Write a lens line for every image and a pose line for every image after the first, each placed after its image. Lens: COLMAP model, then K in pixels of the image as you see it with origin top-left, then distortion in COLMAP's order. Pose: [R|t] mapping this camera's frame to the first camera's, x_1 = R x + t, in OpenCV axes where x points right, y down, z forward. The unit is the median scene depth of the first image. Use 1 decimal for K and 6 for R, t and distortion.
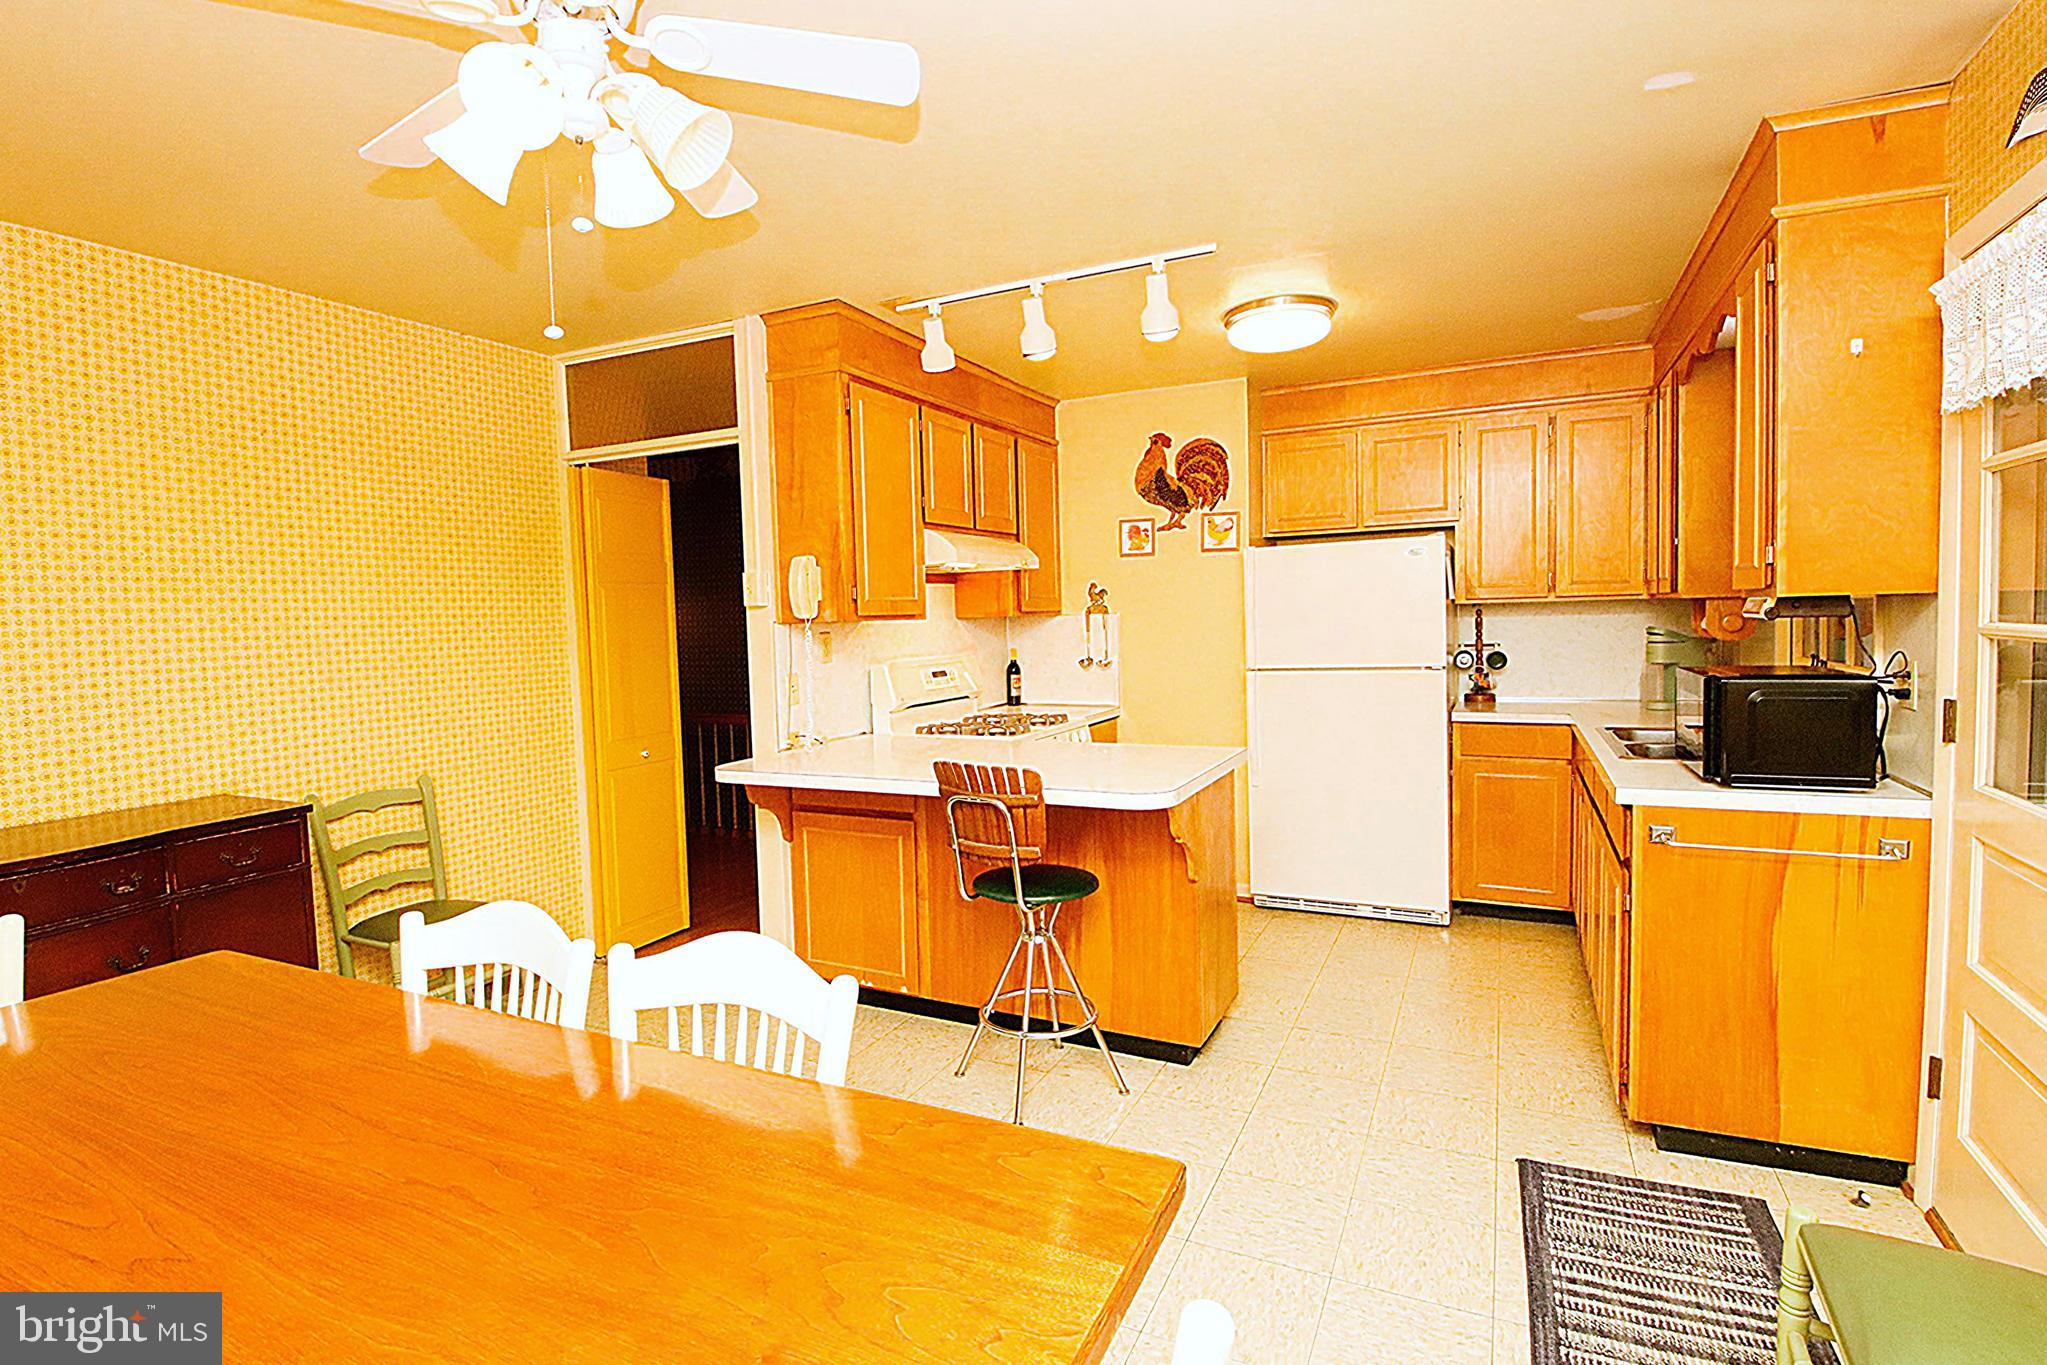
lens RADIAL K [[965.5, 0, 1019.5], [0, 965.5, 673.3], [0, 0, 1]] dist [0.023401, -0.037762]
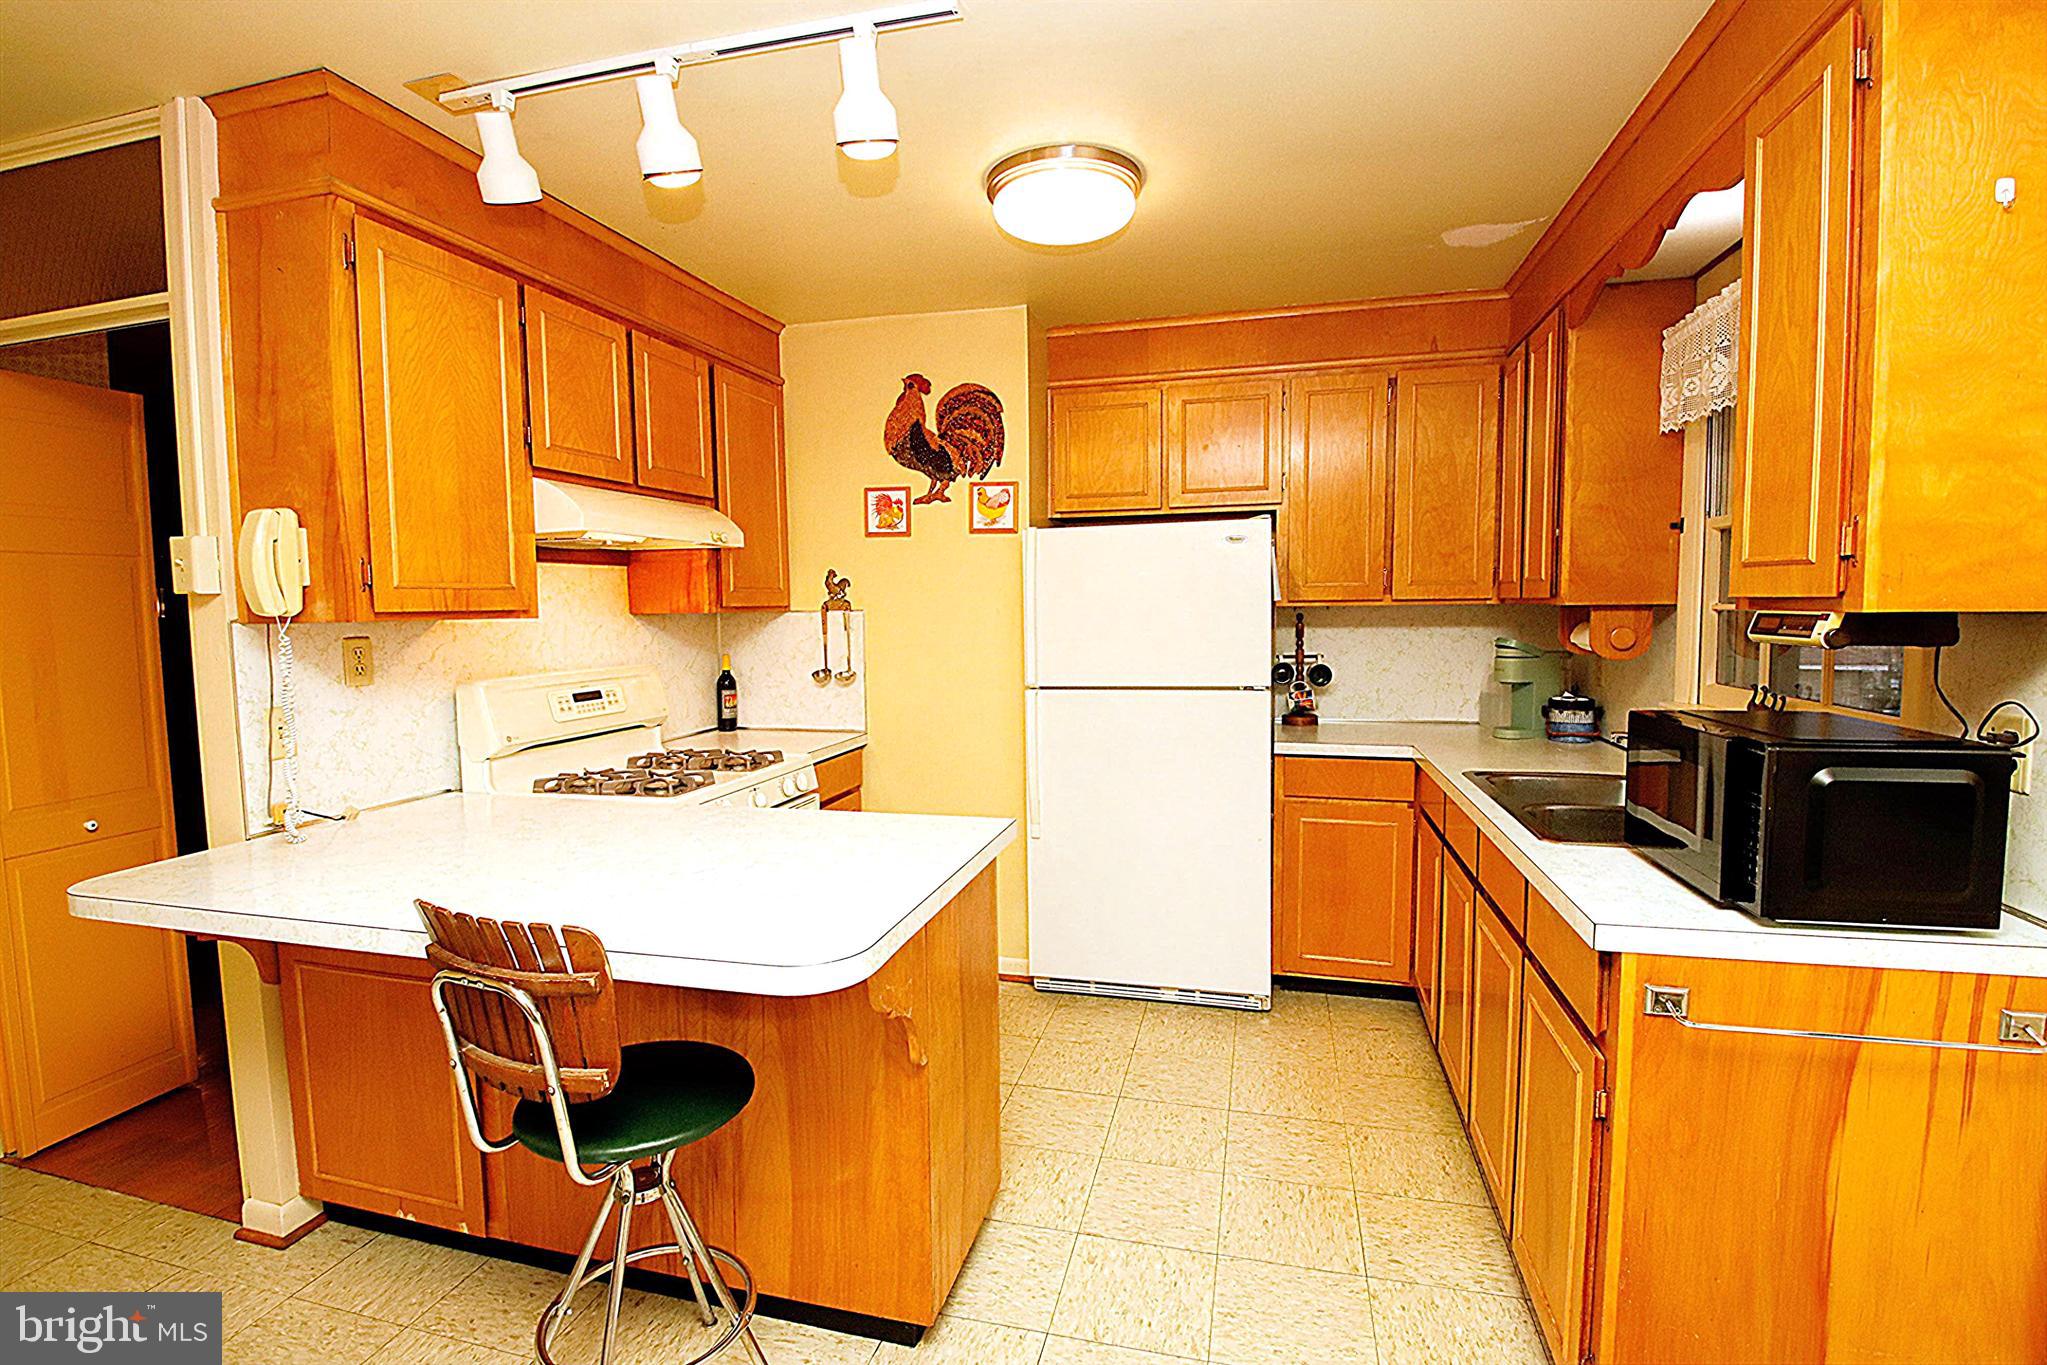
lens RADIAL K [[946.3, 0, 1017.4], [0, 946.3, 682.5], [0, 0, 1]] dist [0.021402, -0.034477]
pose [[0.979533, -0.000294, 0.201283, 0.081286], [-0.003591, 0.999814, 0.018936, -0.023083], [-0.201251, -0.019271, 0.979350, 0.278372]]
